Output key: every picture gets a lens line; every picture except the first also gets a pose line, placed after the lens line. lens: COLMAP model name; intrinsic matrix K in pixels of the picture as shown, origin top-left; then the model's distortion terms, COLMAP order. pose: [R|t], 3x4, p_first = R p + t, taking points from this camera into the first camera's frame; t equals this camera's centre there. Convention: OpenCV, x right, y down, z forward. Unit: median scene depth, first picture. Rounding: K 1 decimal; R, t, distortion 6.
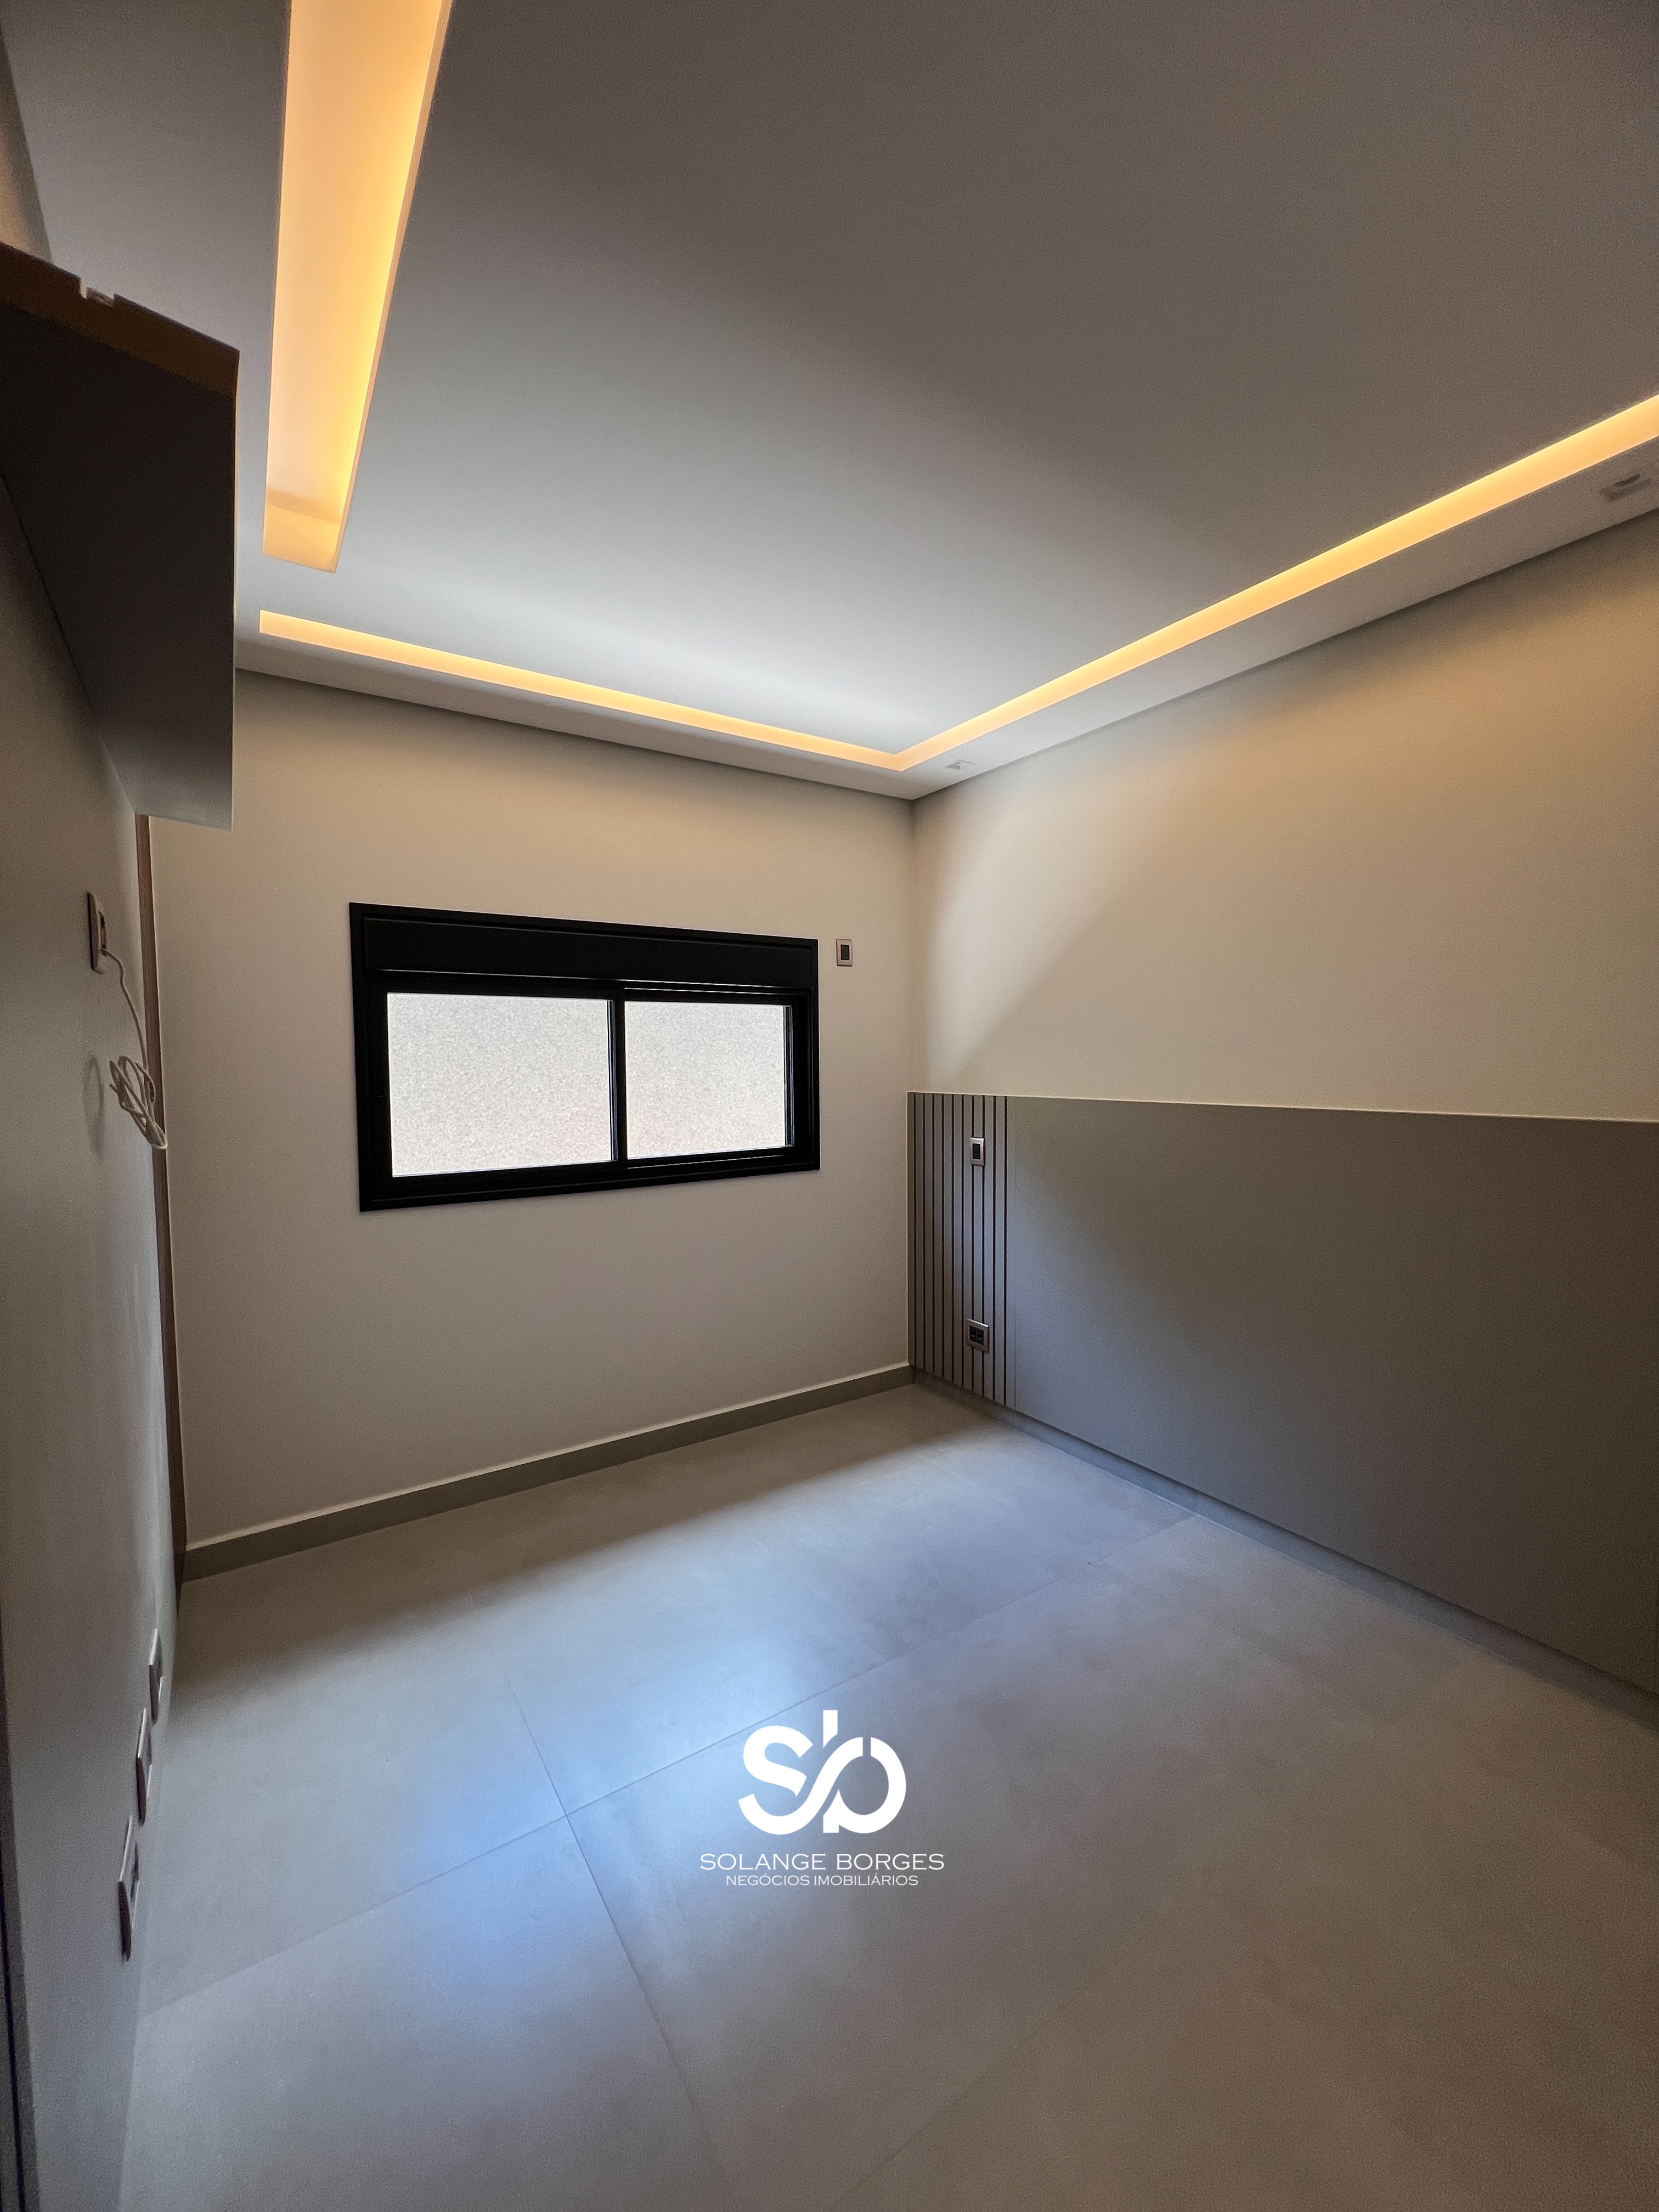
lens RADIAL K [[895.2, 0, 845.1], [0, 895.2, 1106.7], [0, 0, 1]] dist [-0.000921, -0.000027]
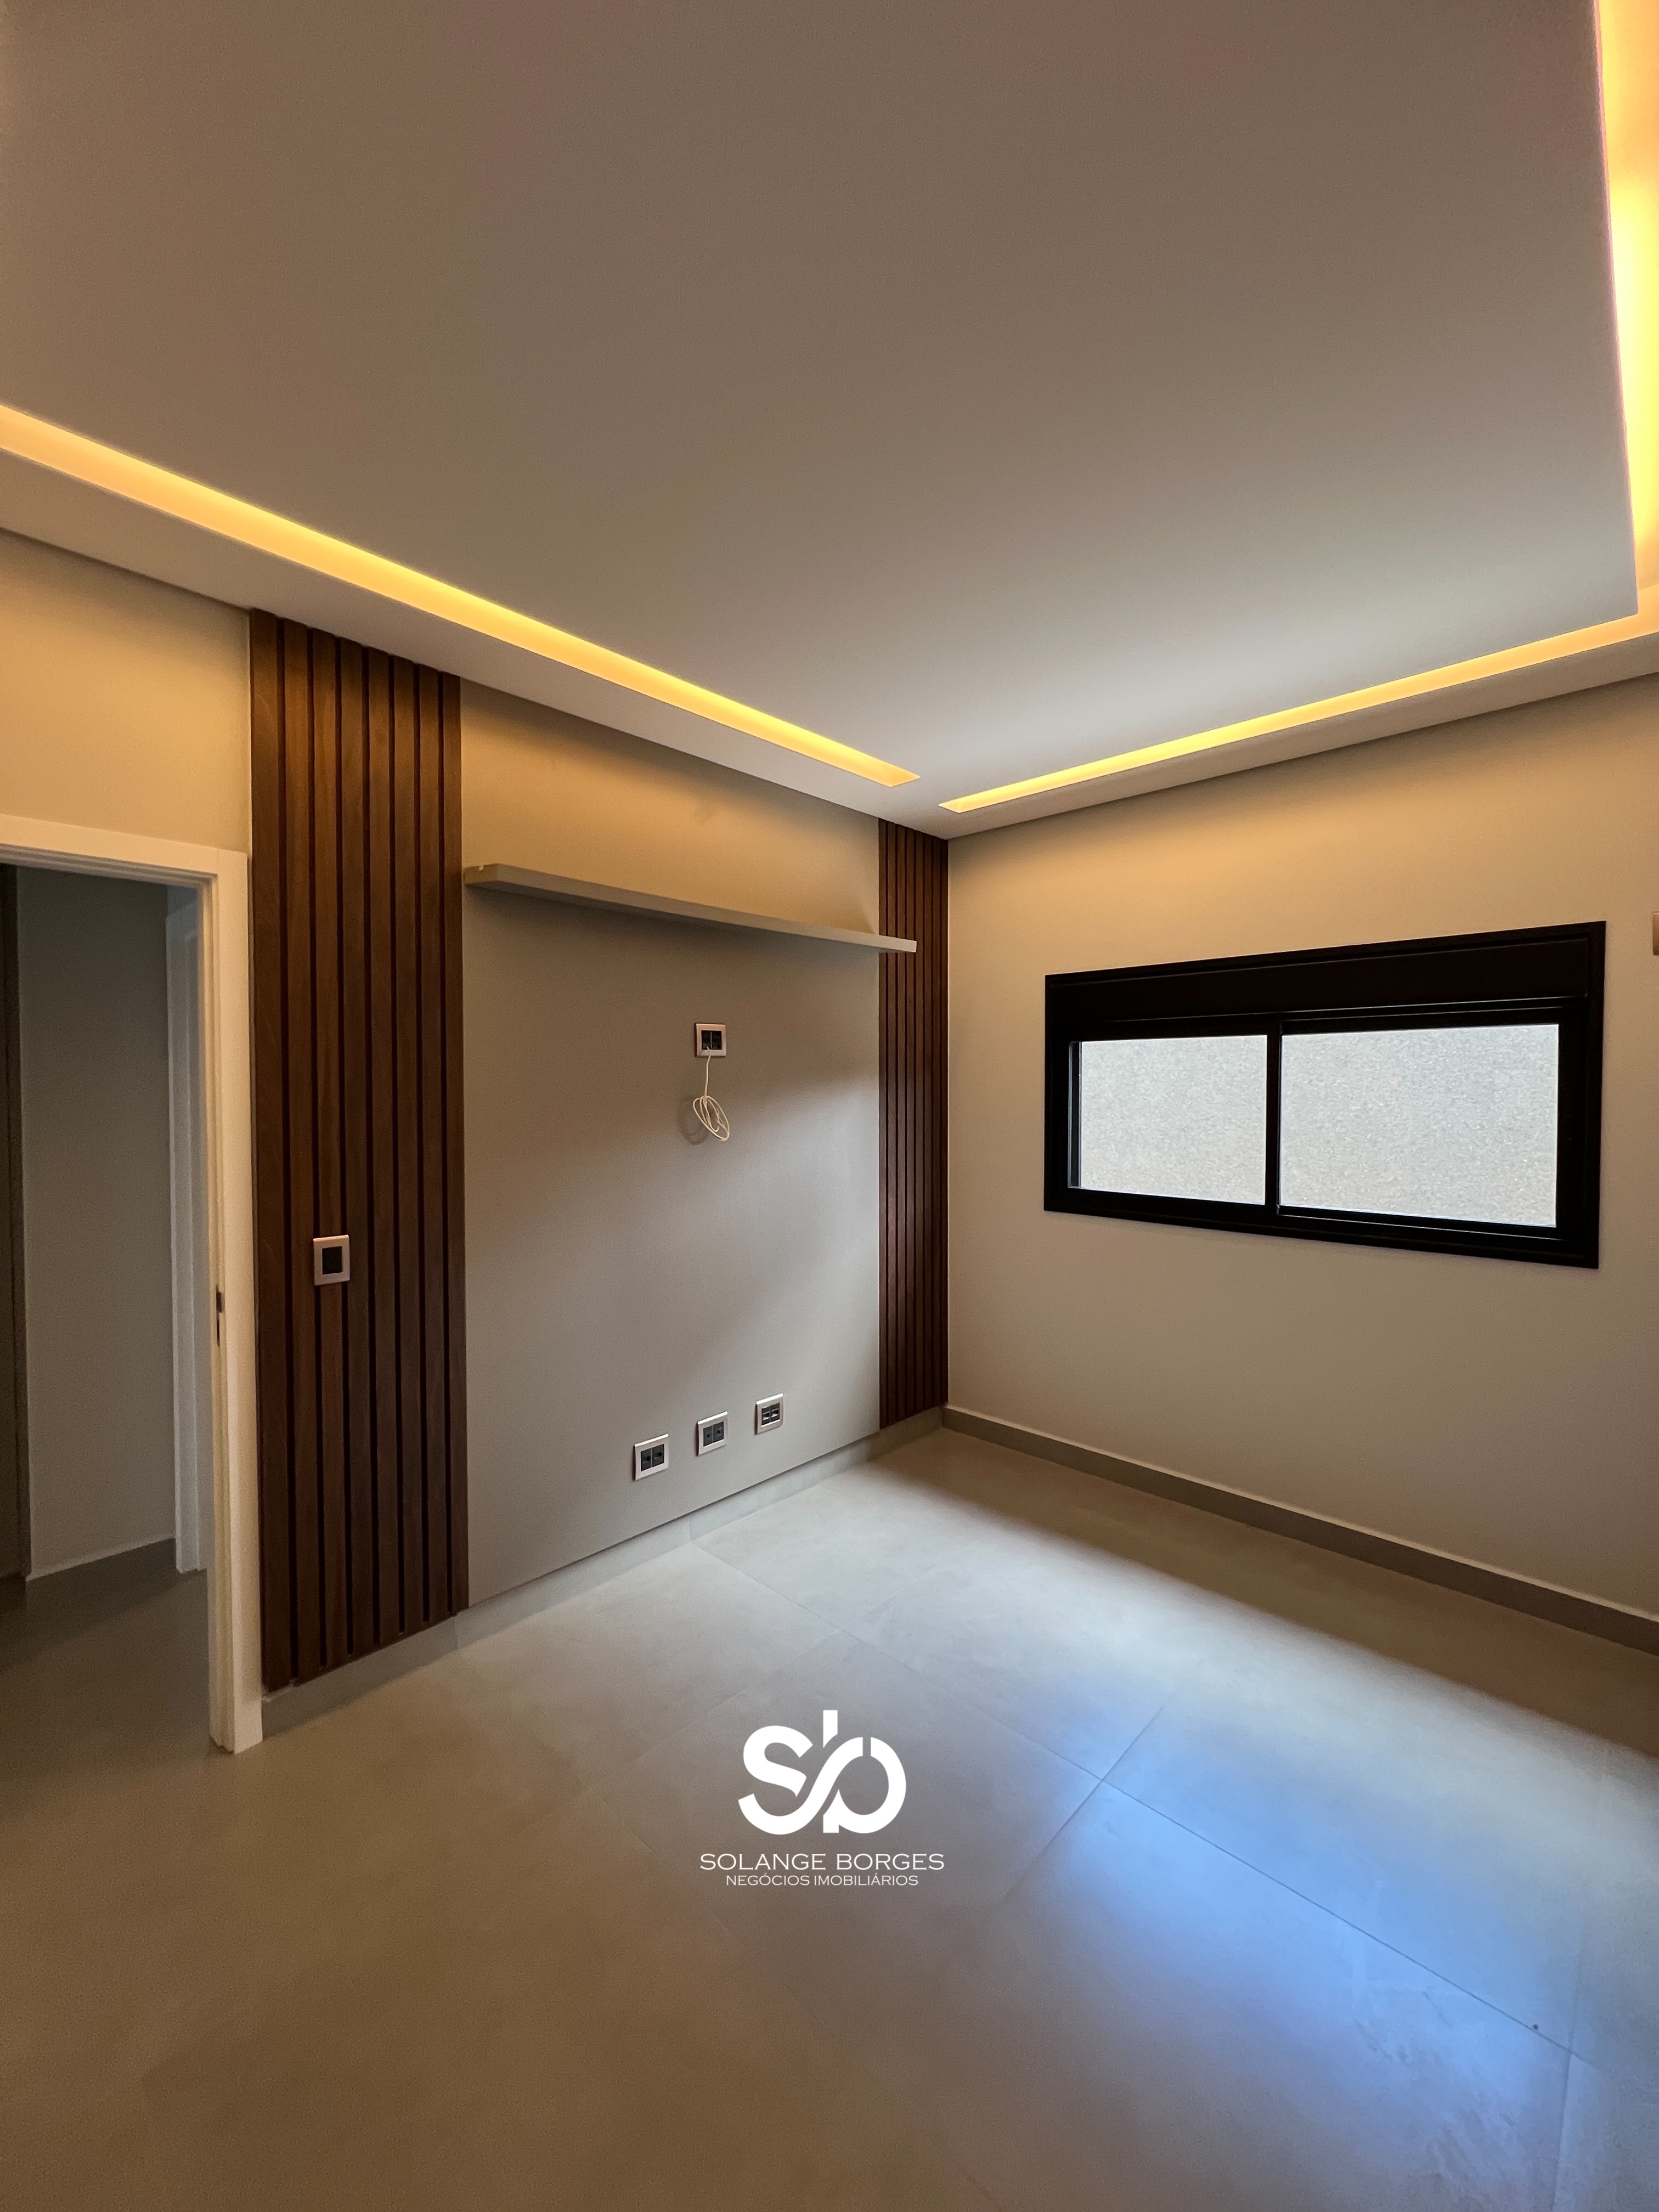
lens RADIAL K [[895.2, 0, 845.1], [0, 895.2, 1106.7], [0, 0, 1]] dist [-0.000921, -0.000027]
pose [[0.224948, 0.033159, -0.973806, 0.555817], [-0.052531, 0.998380, 0.021861, -0.039633], [0.972954, 0.046237, 0.226326, 0.346706]]
